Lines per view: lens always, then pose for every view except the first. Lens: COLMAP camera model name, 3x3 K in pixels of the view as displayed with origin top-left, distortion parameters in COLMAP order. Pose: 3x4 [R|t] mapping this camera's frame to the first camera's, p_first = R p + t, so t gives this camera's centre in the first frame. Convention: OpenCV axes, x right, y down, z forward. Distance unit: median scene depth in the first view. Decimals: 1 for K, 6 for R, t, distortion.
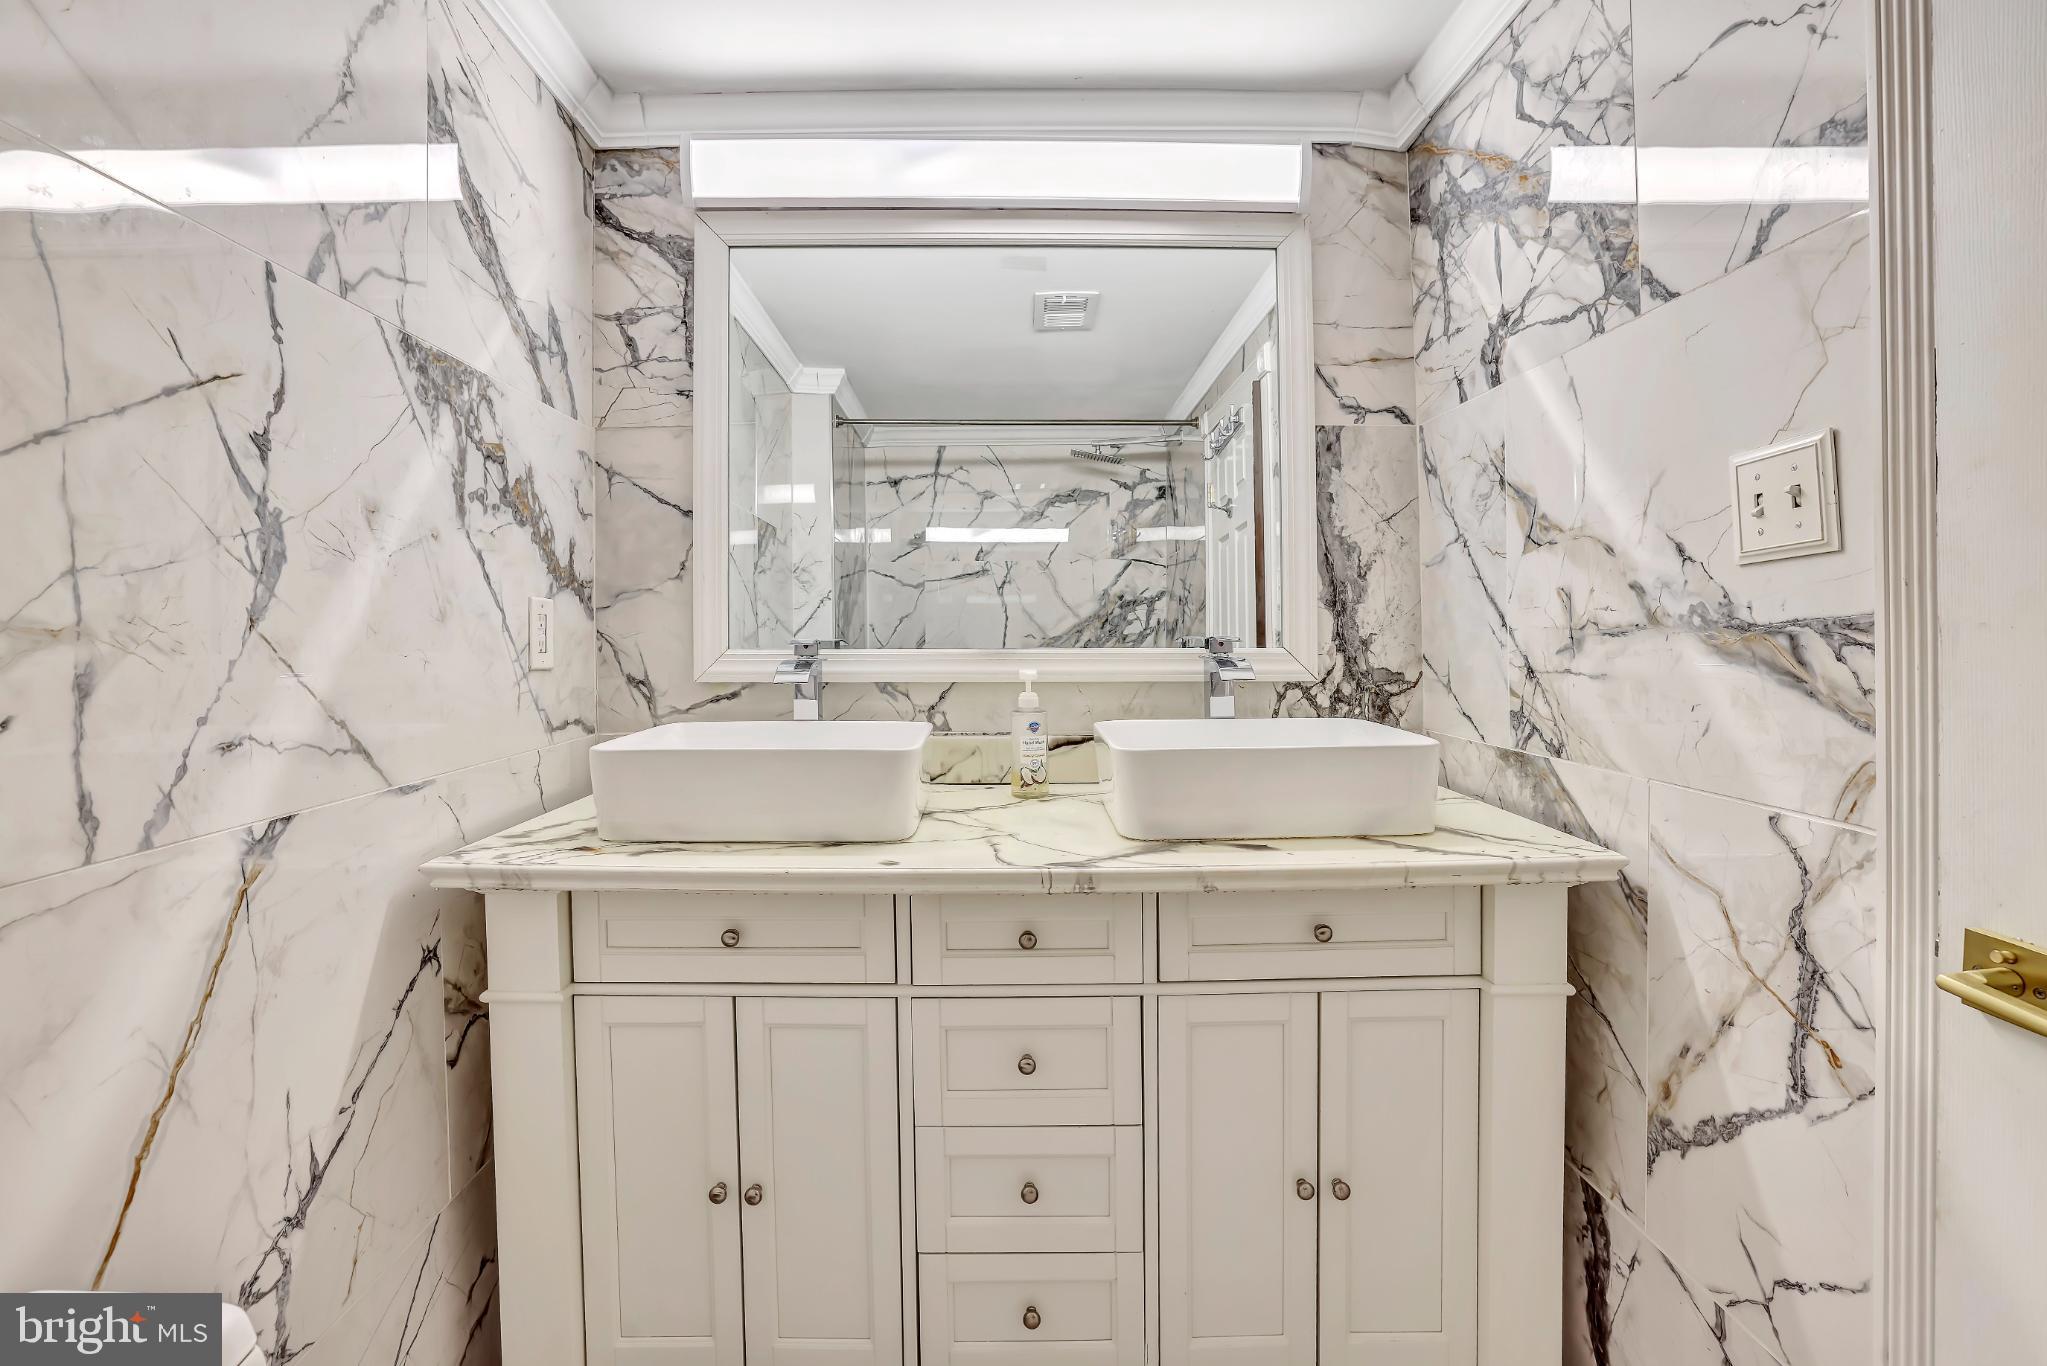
lens RADIAL K [[919.0, 0, 960.0], [0, 919.0, 642.0], [0, 0, 1]] dist [-0.035329, 0.018323]
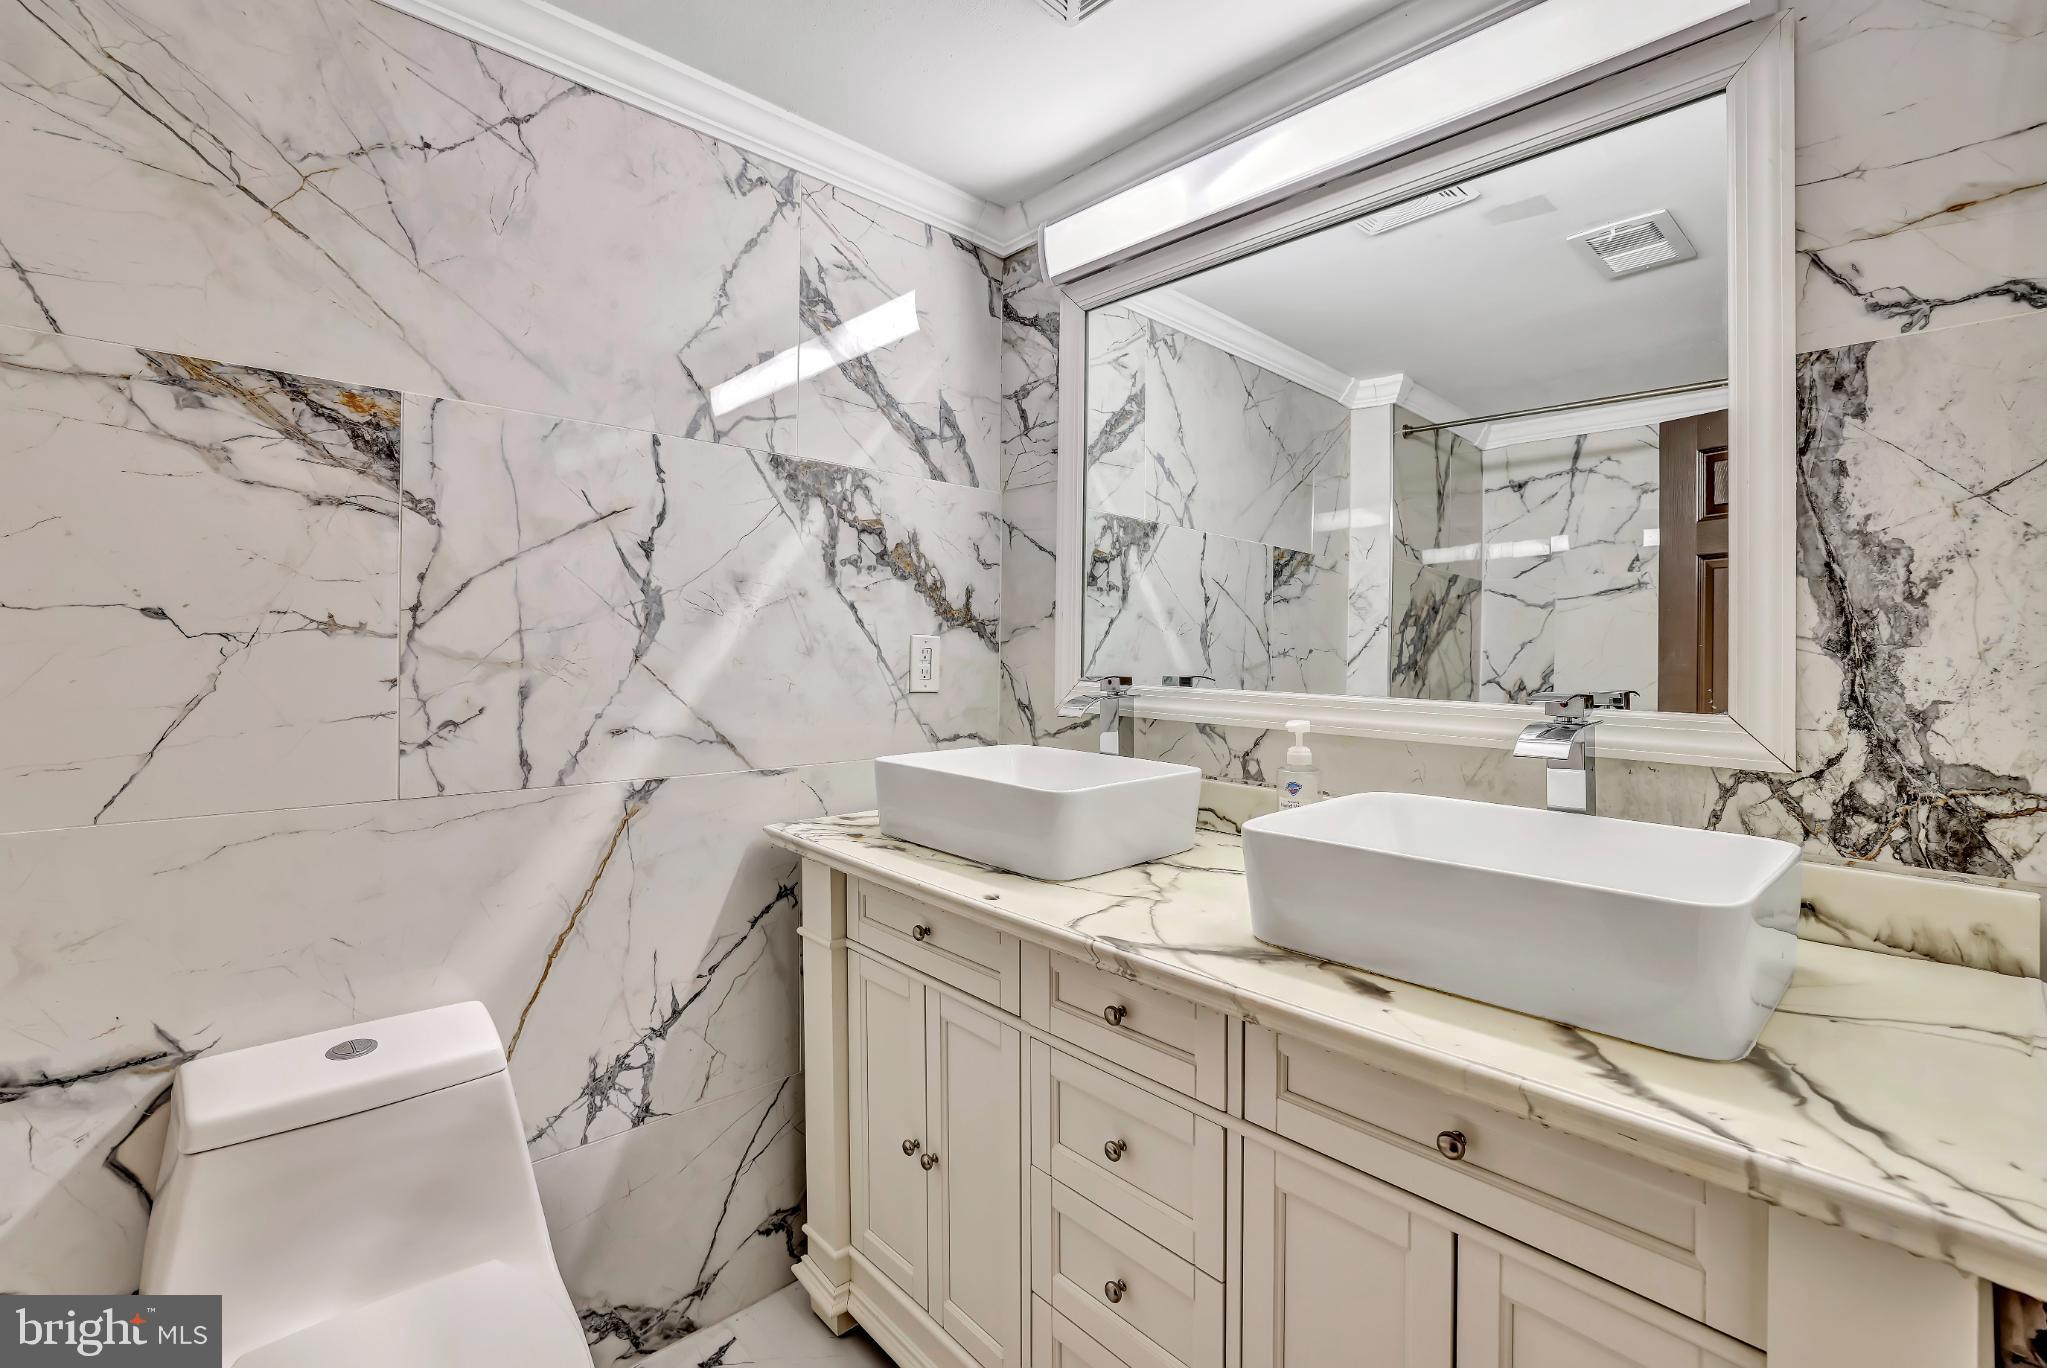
lens RADIAL K [[892.5, 0, 1026.0], [0, 892.5, 649.8], [0, 0, 1]] dist [-0.039718, 0.017239]
pose [[0.679272, 0.016772, -0.733695, 0.557216], [-0.022427, 0.999746, 0.002091, -0.035002], [0.733544, 0.015034, 0.679476, 0.273040]]
